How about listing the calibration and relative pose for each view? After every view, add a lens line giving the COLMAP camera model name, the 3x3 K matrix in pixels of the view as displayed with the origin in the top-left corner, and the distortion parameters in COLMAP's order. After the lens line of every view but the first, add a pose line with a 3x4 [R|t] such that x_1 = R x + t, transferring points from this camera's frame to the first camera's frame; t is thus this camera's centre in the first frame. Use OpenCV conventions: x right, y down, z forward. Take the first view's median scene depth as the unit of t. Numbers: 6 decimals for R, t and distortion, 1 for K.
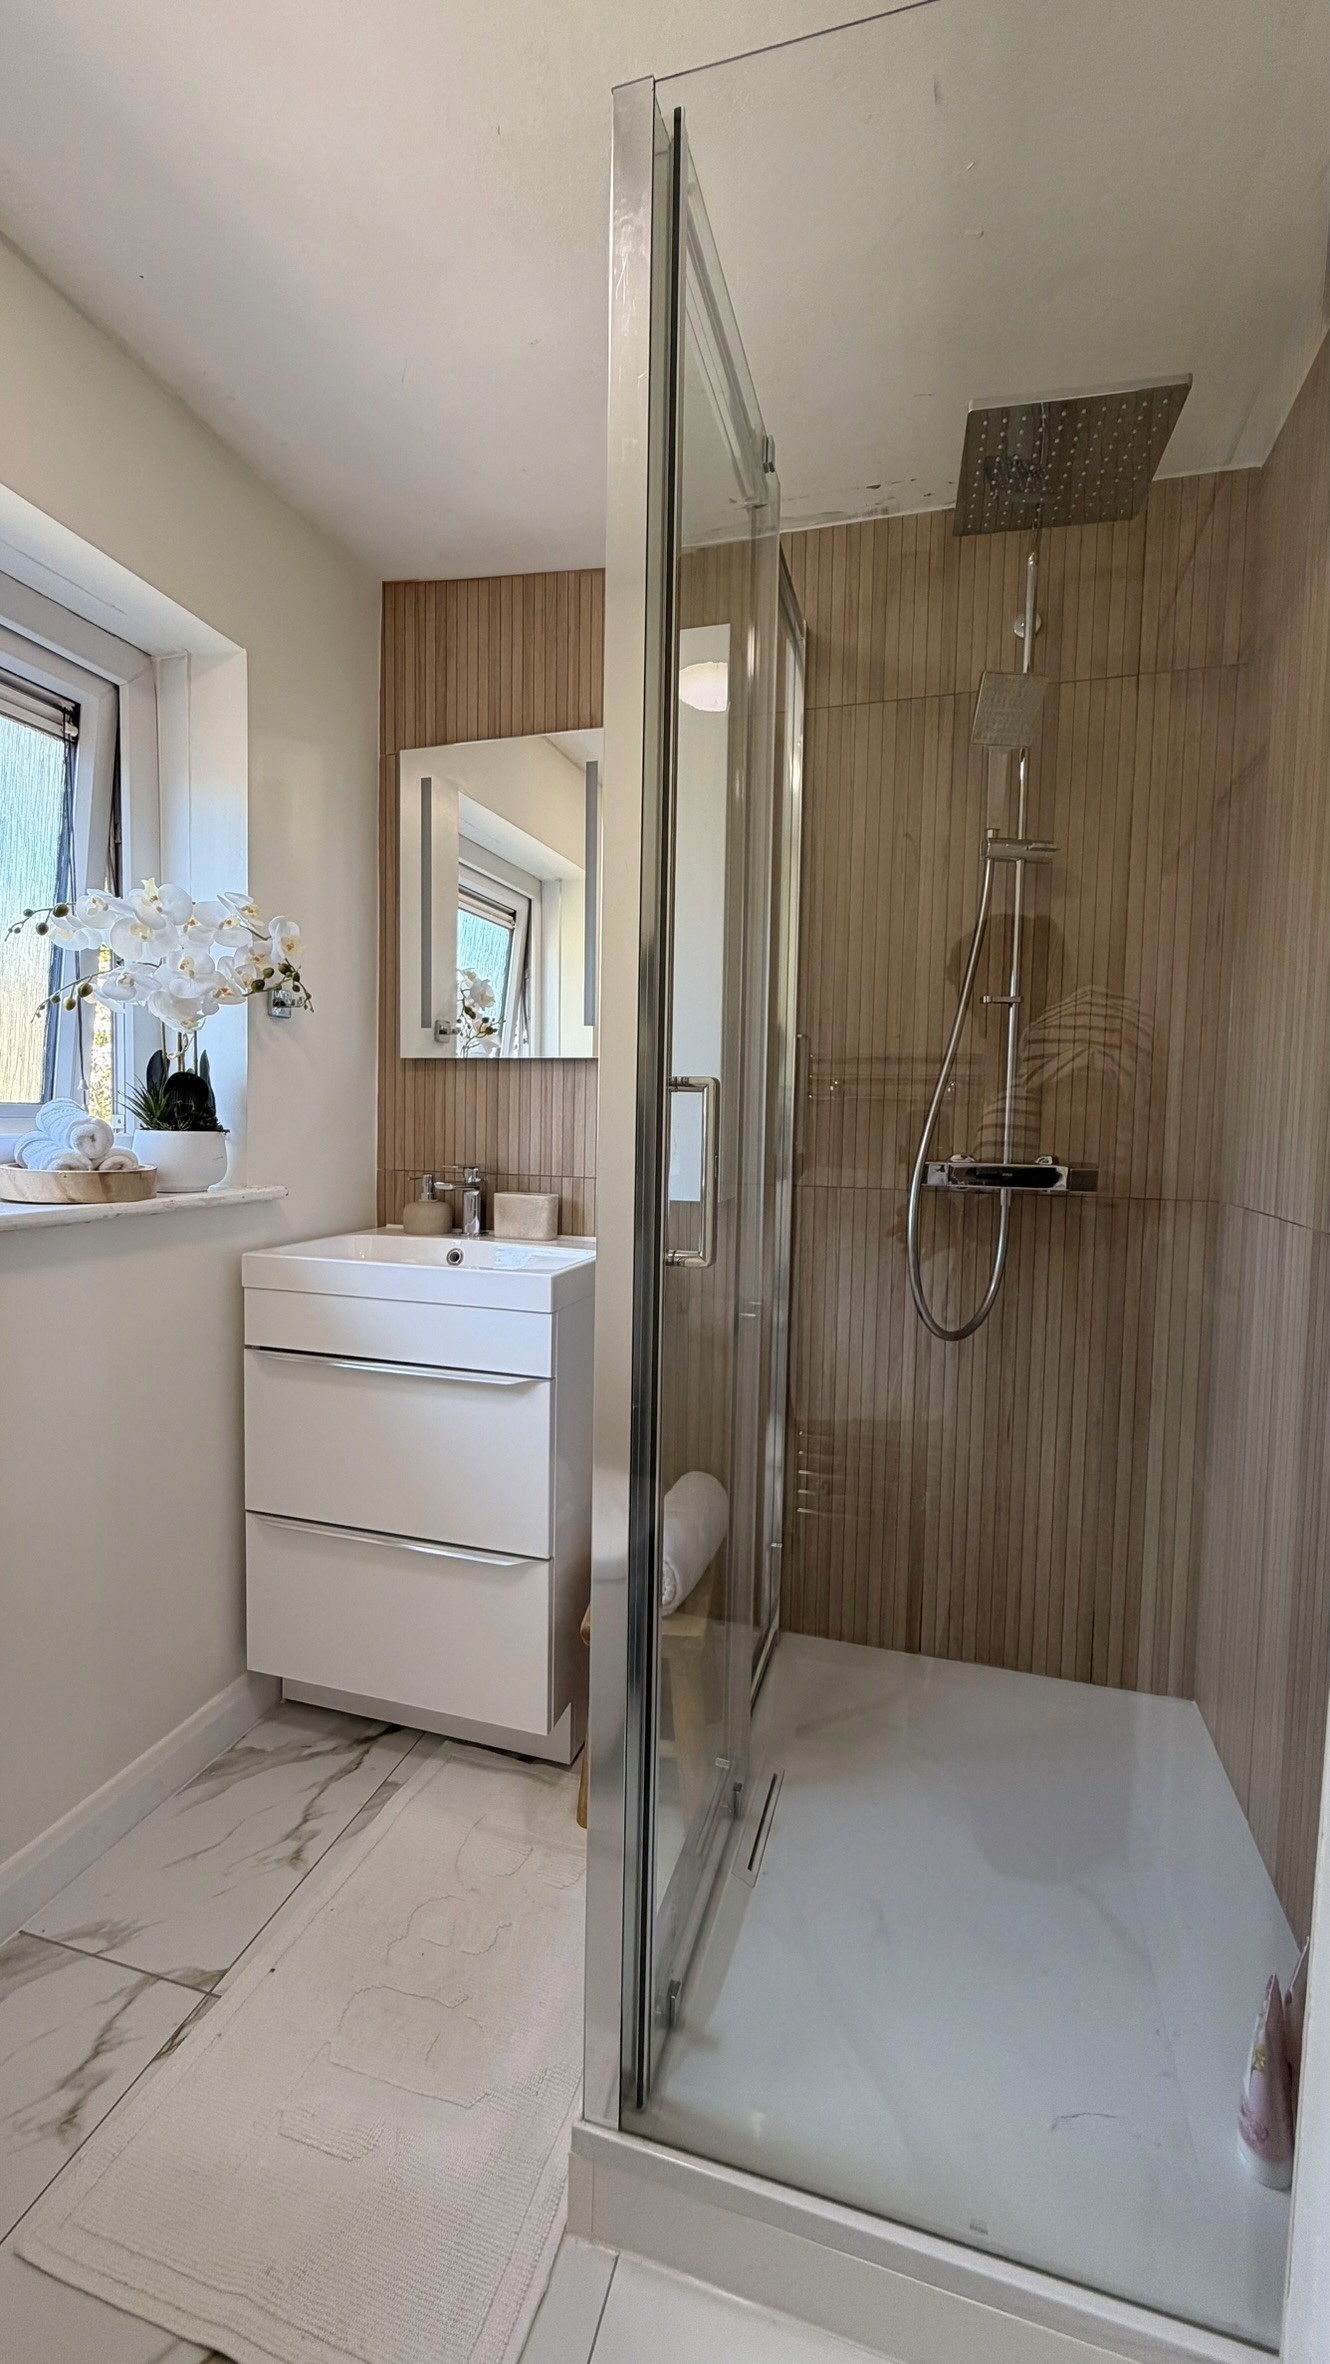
lens RADIAL K [[940.5, 0, 666.8], [0, 940.5, 1172.7], [0, 0, 1]] dist [0.000689, 0.000306]
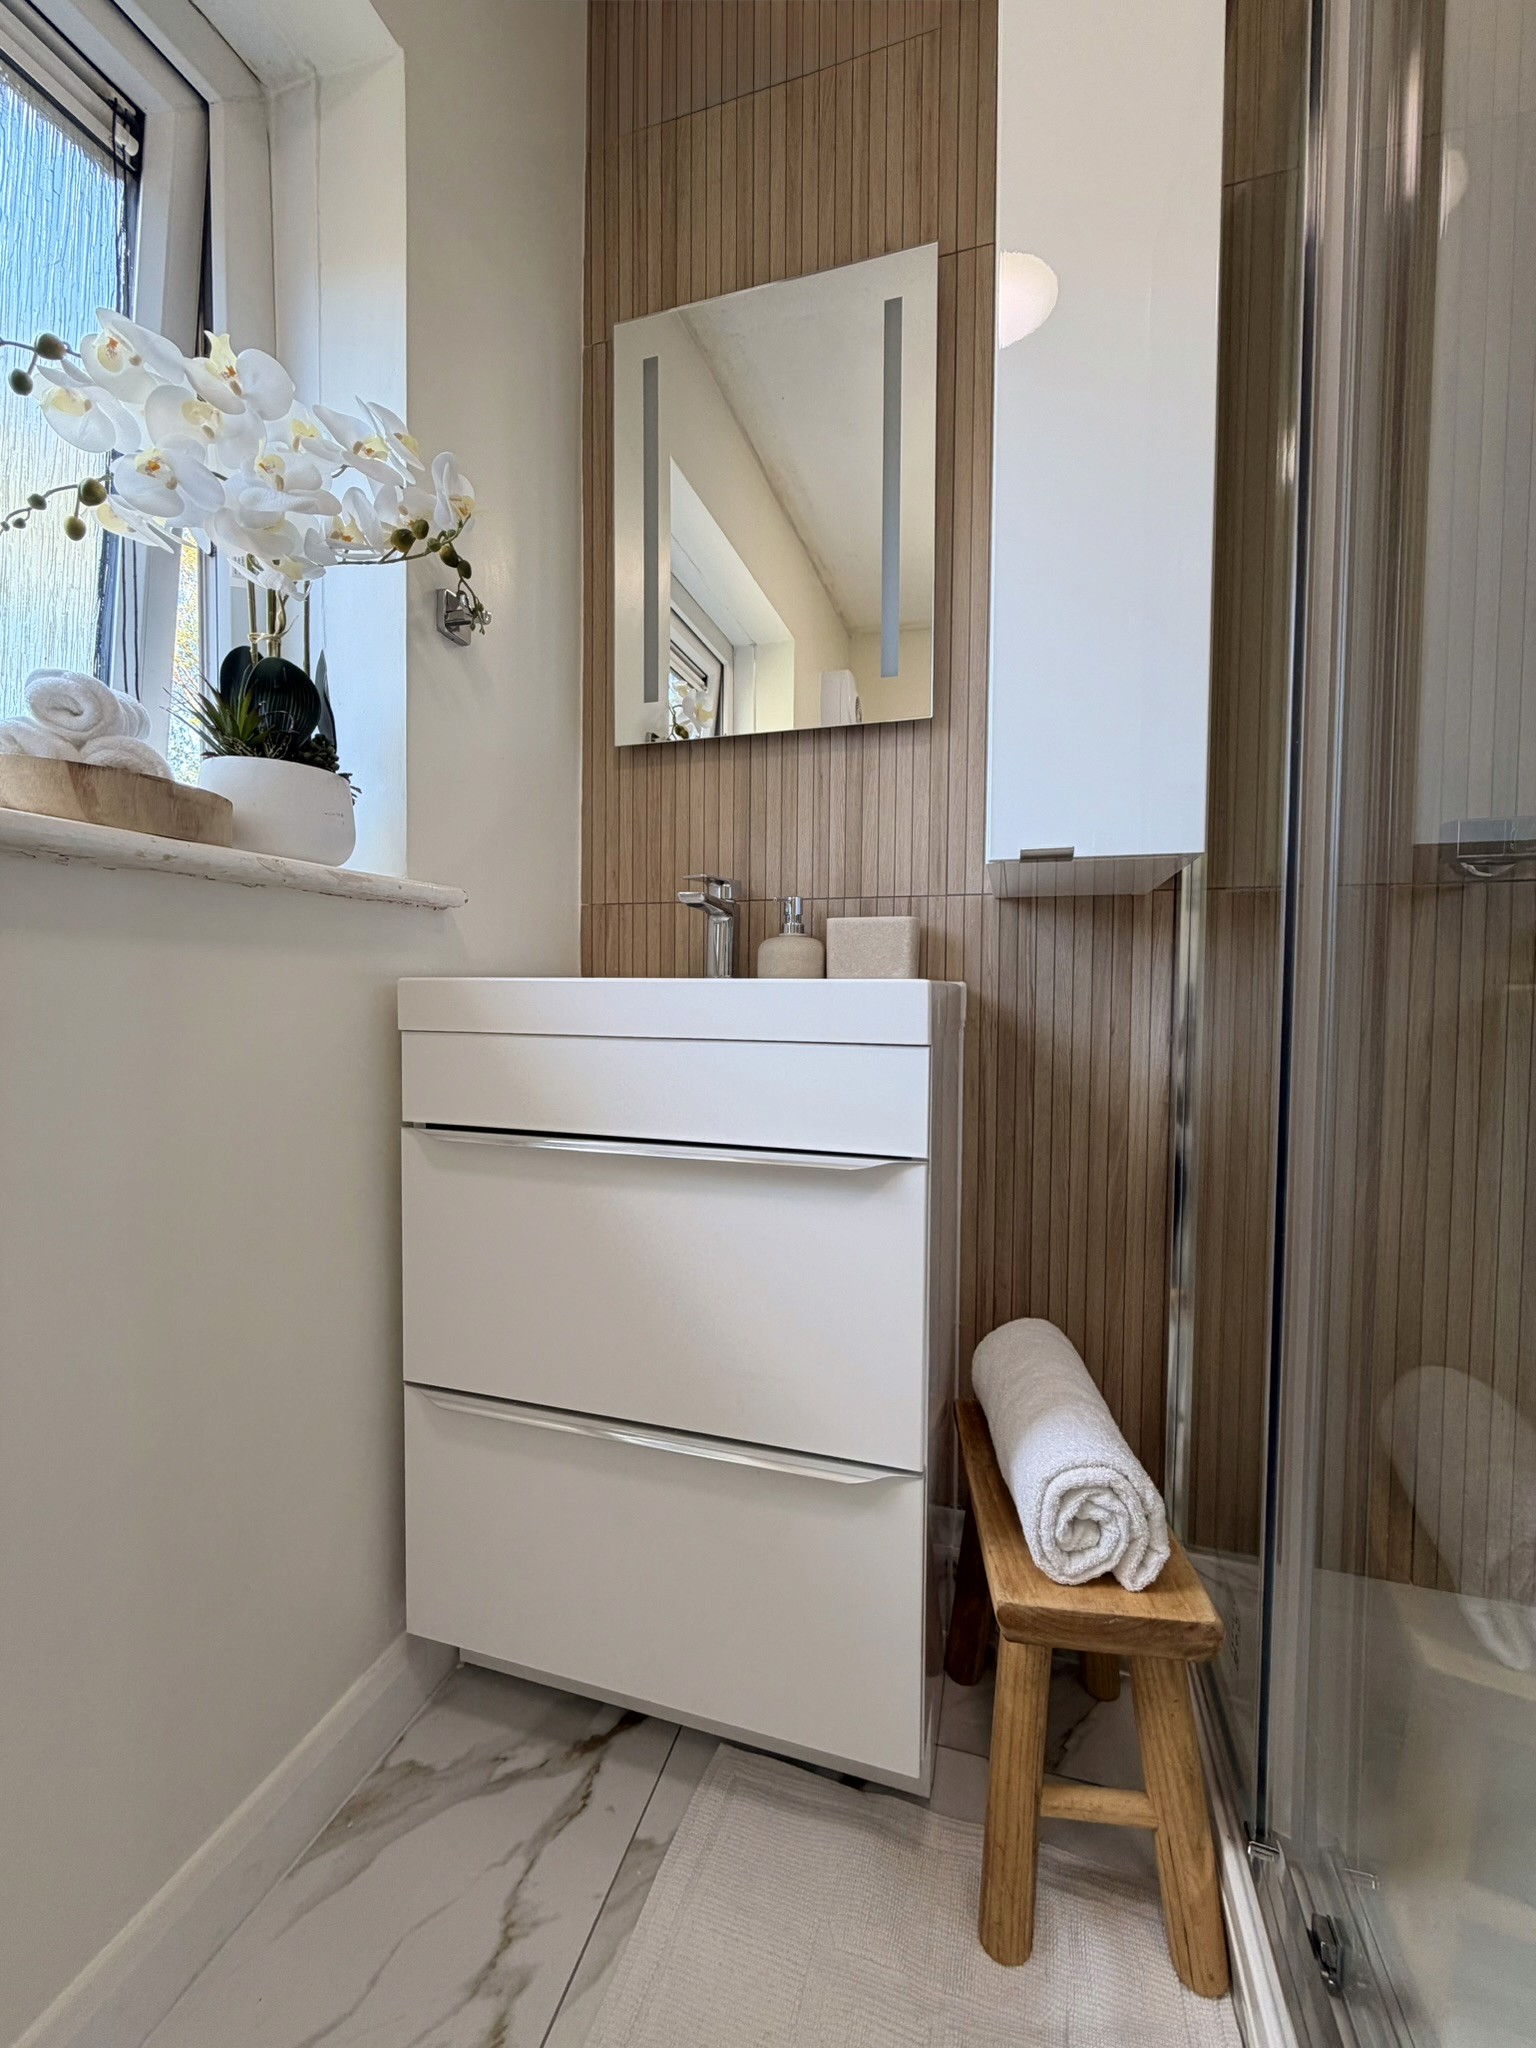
lens RADIAL K [[814.3, 0, 769.5], [0, 814.3, 1016.1], [0, 0, 1]] dist [0.000839, 0.000145]
pose [[0.999925, -0.011465, -0.004406, -0.194276], [0.011354, 0.999636, -0.024467, 0.126825], [0.004685, 0.024415, 0.999691, 0.442193]]
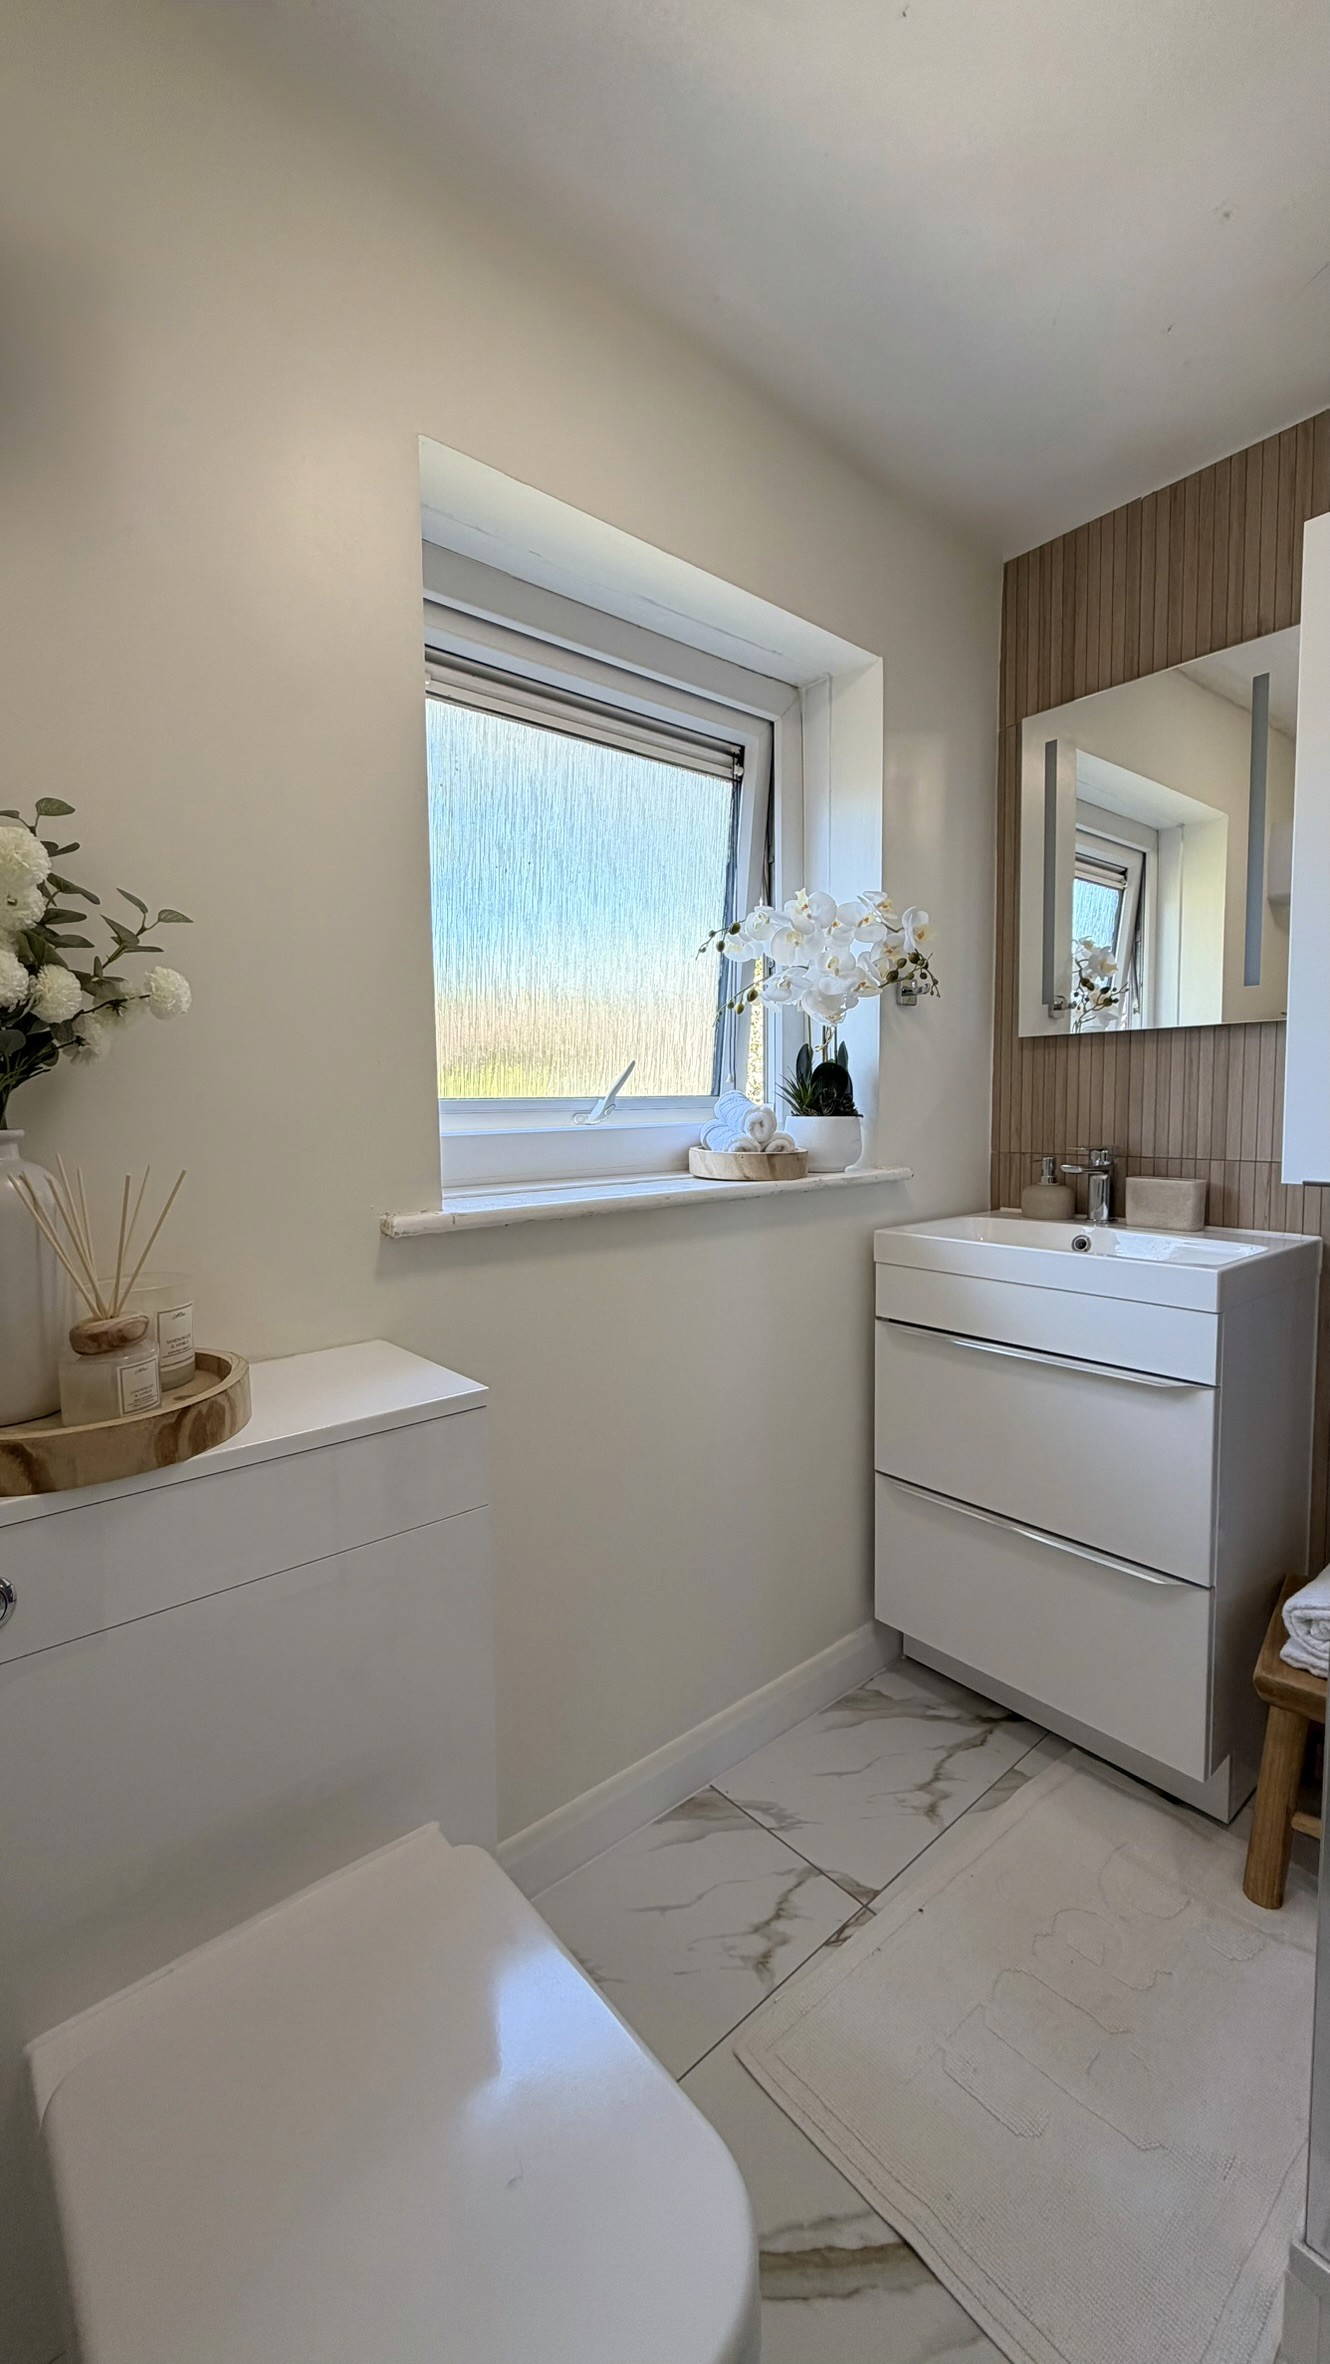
lens RADIAL K [[940.5, 0, 666.8], [0, 940.5, 1172.7], [0, 0, 1]] dist [0.000689, 0.000306]
pose [[0.839845, 0.011542, -0.542704, -0.070581], [-0.002355, 0.999842, 0.017620, 0.002306], [0.542821, -0.013520, 0.839739, -0.021299]]
